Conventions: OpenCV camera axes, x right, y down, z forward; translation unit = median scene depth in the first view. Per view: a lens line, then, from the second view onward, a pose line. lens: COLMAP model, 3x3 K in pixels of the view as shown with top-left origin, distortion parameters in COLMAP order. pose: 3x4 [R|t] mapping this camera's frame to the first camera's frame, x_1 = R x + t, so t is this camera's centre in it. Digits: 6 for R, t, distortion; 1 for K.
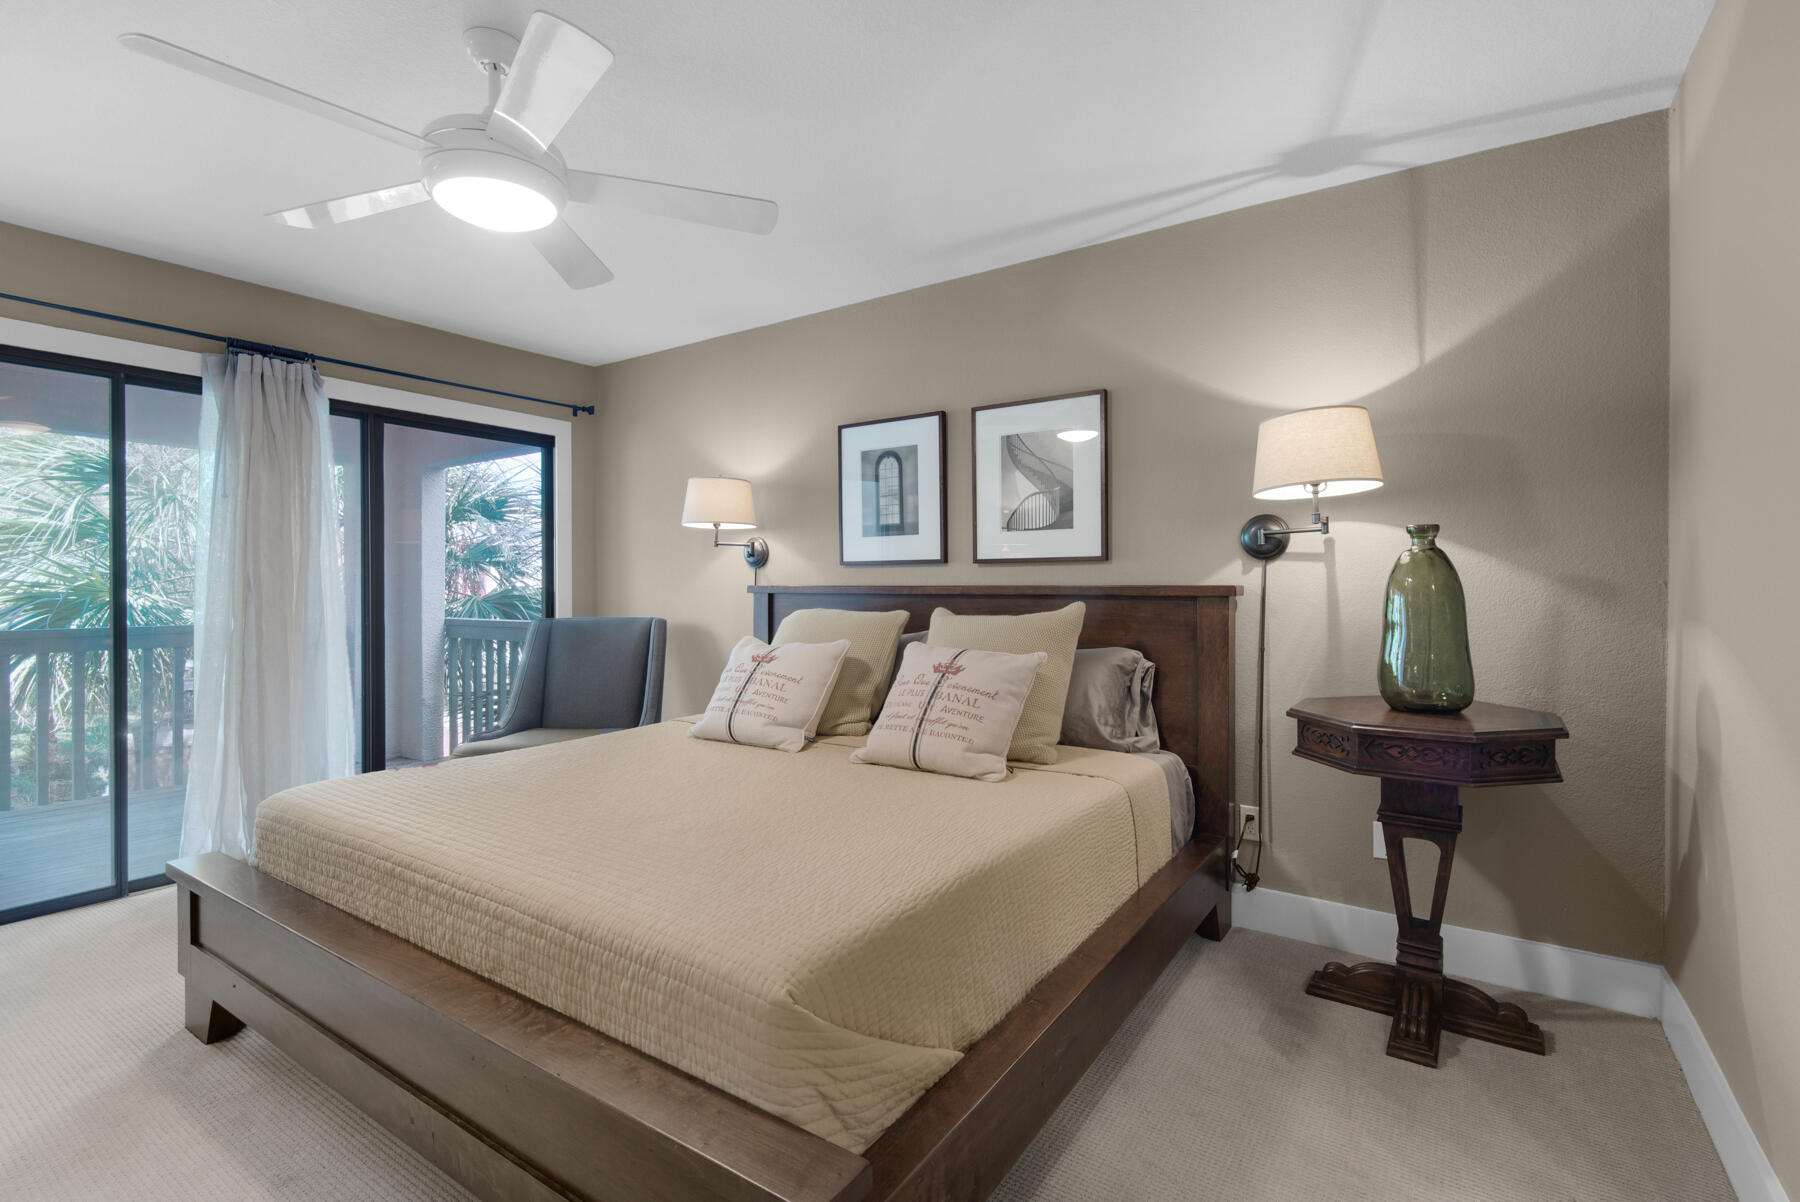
lens RADIAL K [[833.5, 0, 904.8], [0, 833.5, 582.2], [0, 0, 1]] dist [0.026206, -0.015024]
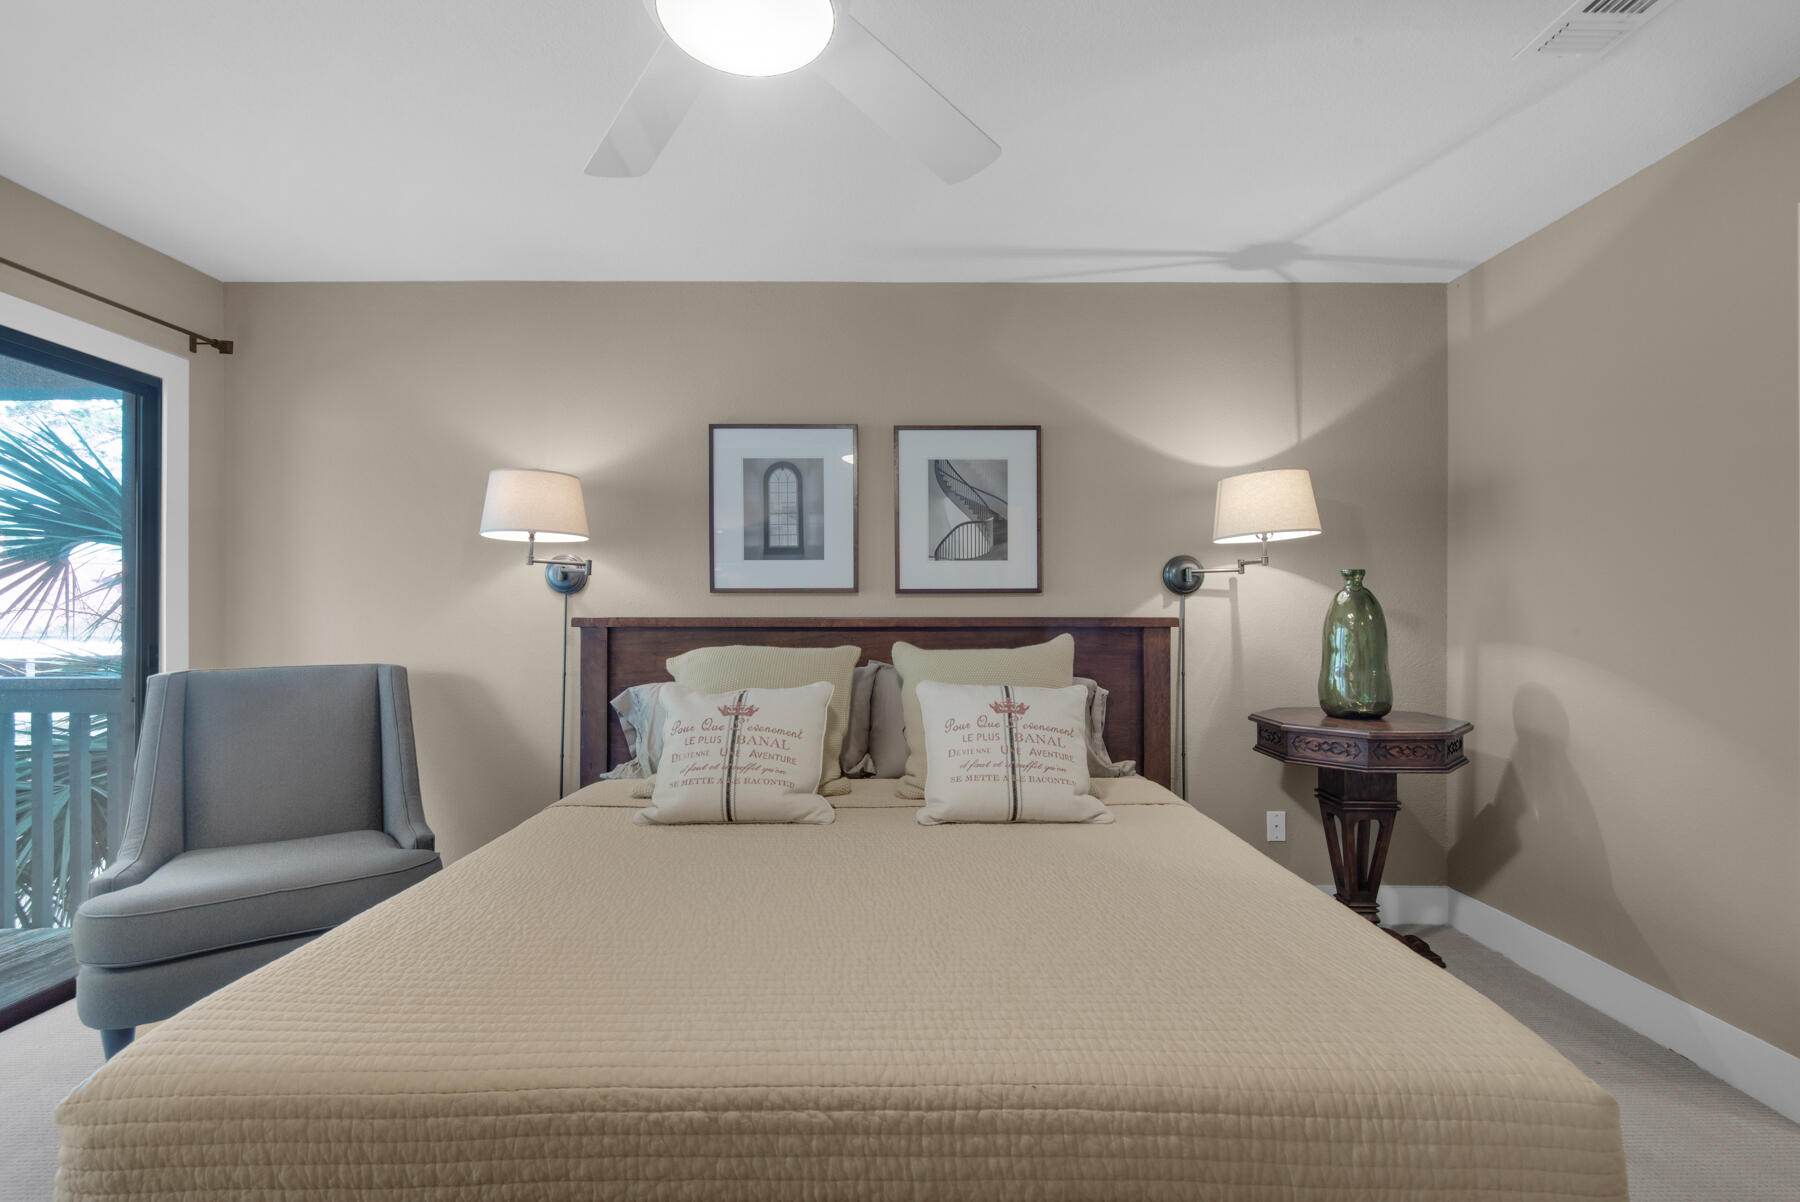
lens RADIAL K [[821.0, 0, 909.4], [0, 821.0, 604.8], [0, 0, 1]] dist [0.023986, -0.013275]
pose [[0.824020, 0.008073, 0.566503, -0.448221], [-0.003102, 0.999948, -0.009739, -0.000985], [-0.566552, 0.006267, 0.824002, 0.252377]]
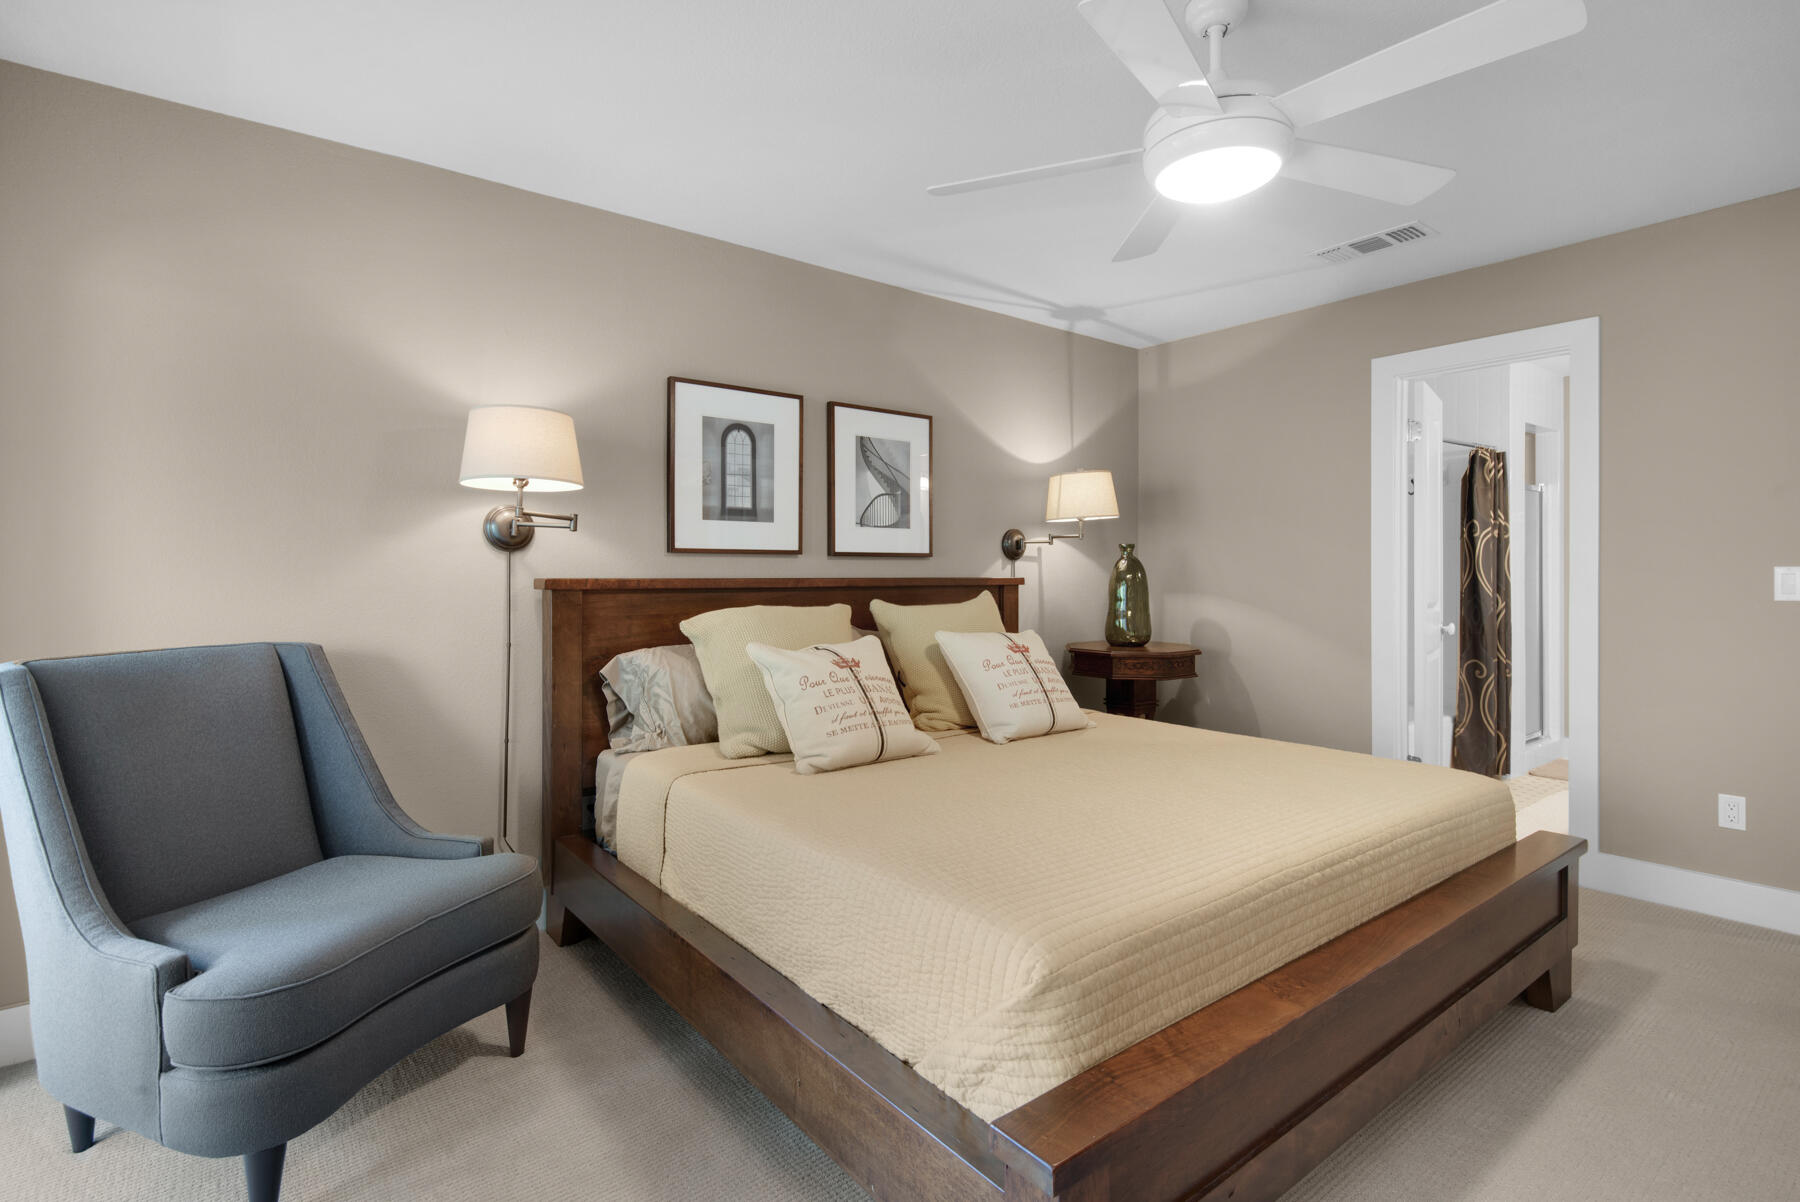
lens RADIAL K [[871.5, 0, 881.0], [0, 871.5, 568.8], [0, 0, 1]] dist [0.016330, -0.000205]
pose [[0.313733, 0.009220, 0.949466, -0.953520], [-0.002404, 0.999957, -0.008916, 0.002537], [-0.949508, 0.000515, 0.313742, 0.650291]]
